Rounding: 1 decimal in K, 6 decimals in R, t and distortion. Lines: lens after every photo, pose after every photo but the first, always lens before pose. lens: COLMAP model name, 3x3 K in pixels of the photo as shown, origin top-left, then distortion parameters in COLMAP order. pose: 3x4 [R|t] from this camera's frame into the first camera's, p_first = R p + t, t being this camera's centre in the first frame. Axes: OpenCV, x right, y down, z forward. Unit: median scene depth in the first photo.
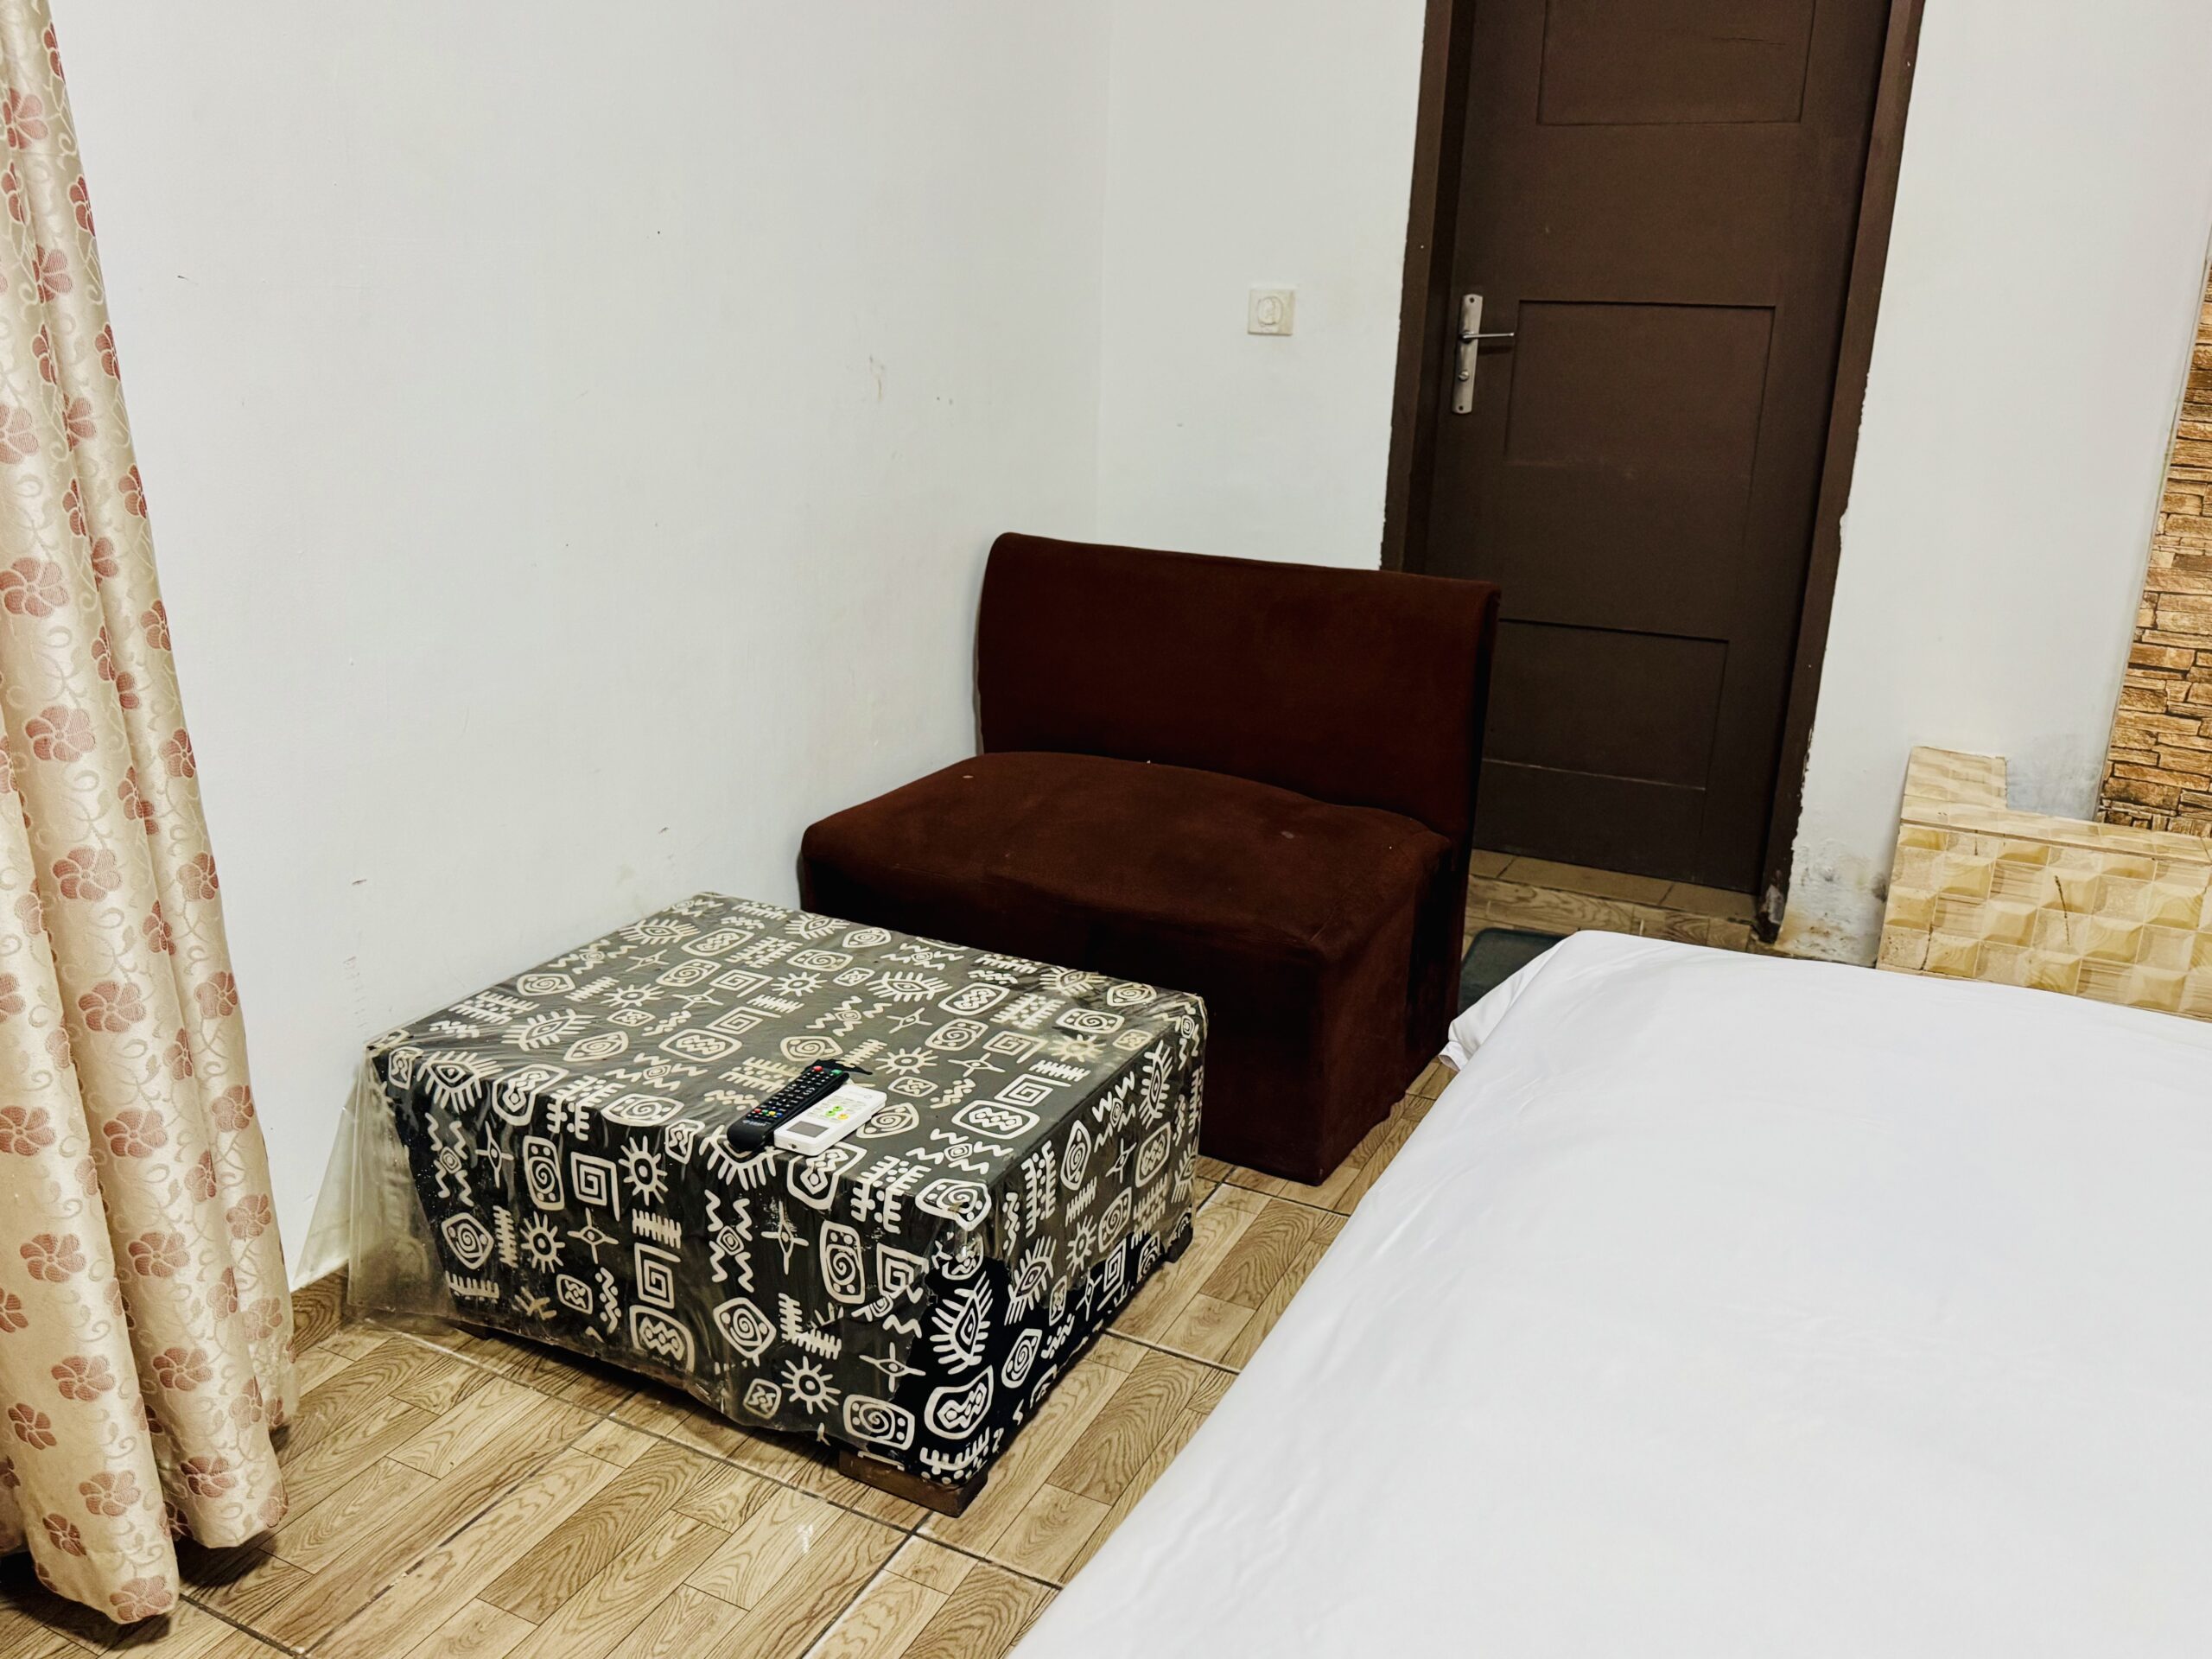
lens RADIAL K [[1684.9, 0, 1109.8], [0, 1684.9, 855.1], [0, 0, 1]] dist [0.002262, -0.033104]
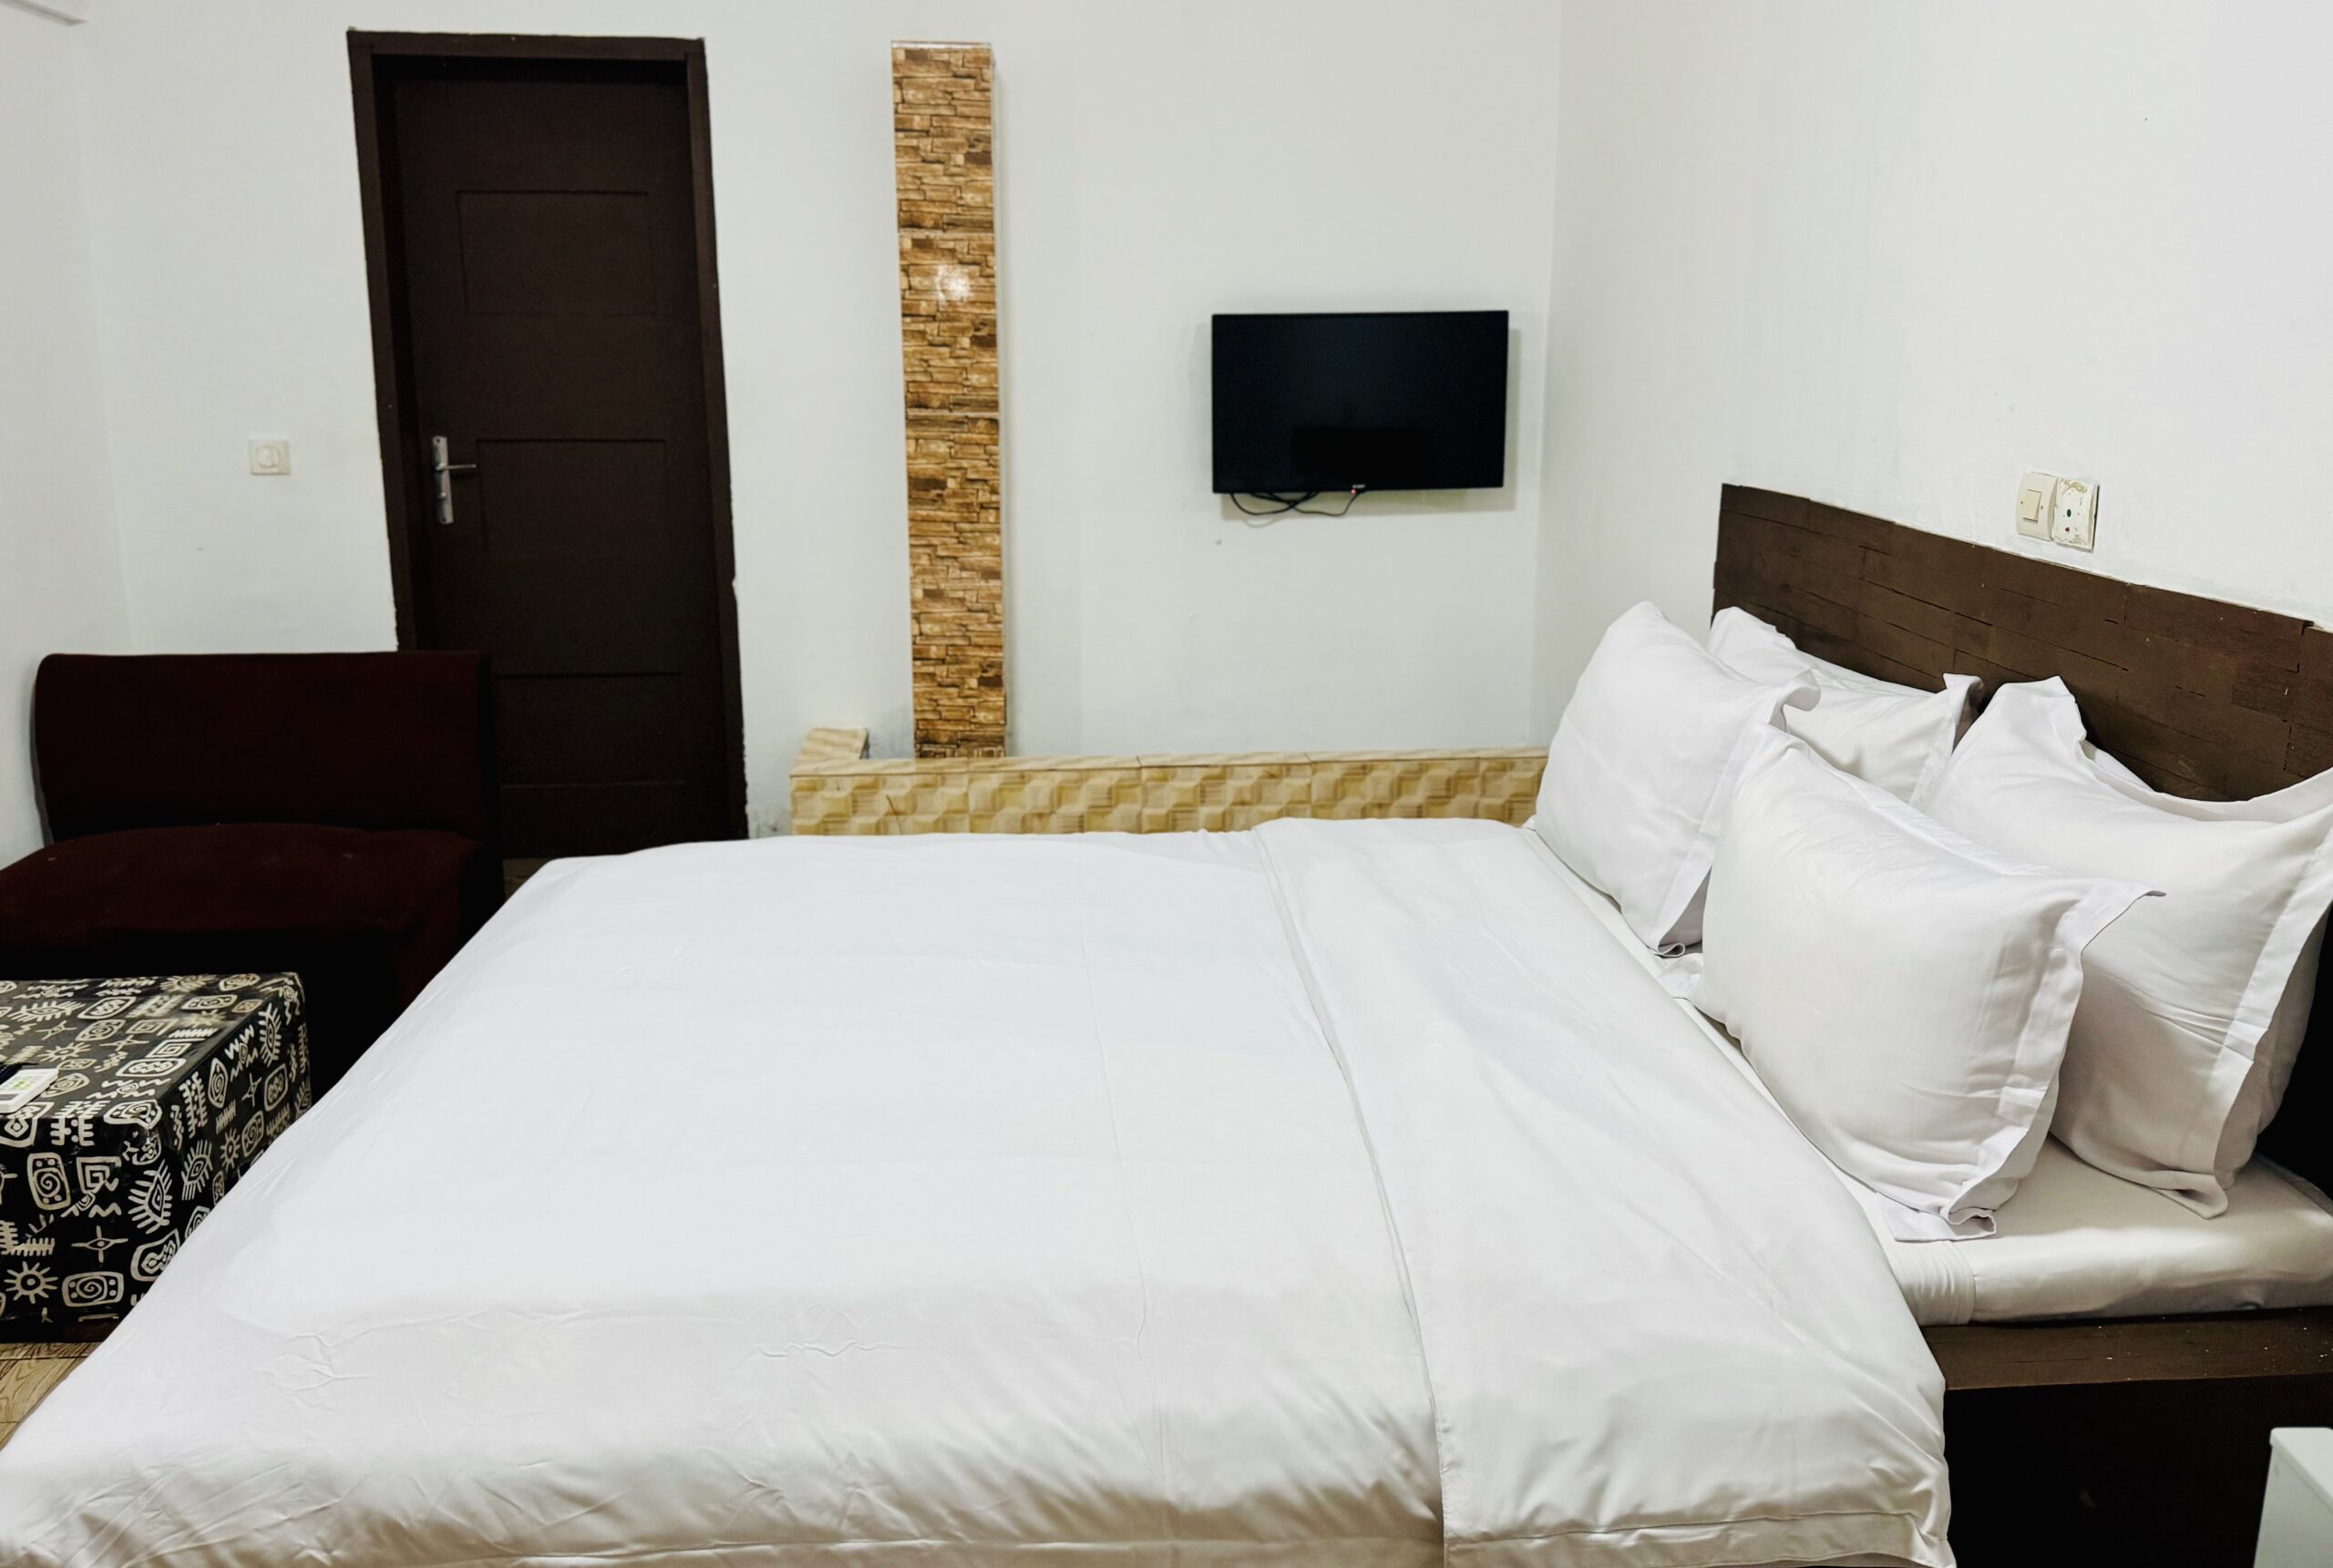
lens RADIAL K [[1757.8, 0, 1177.7], [0, 1757.8, 709.8], [0, 0, 1]] dist [0.071891, -0.088517]
pose [[0.845867, -0.129604, 0.517410, -0.062526], [0.185411, 0.980984, -0.057390, 0.090317], [-0.500132, 0.144478, 0.853811, -0.646406]]
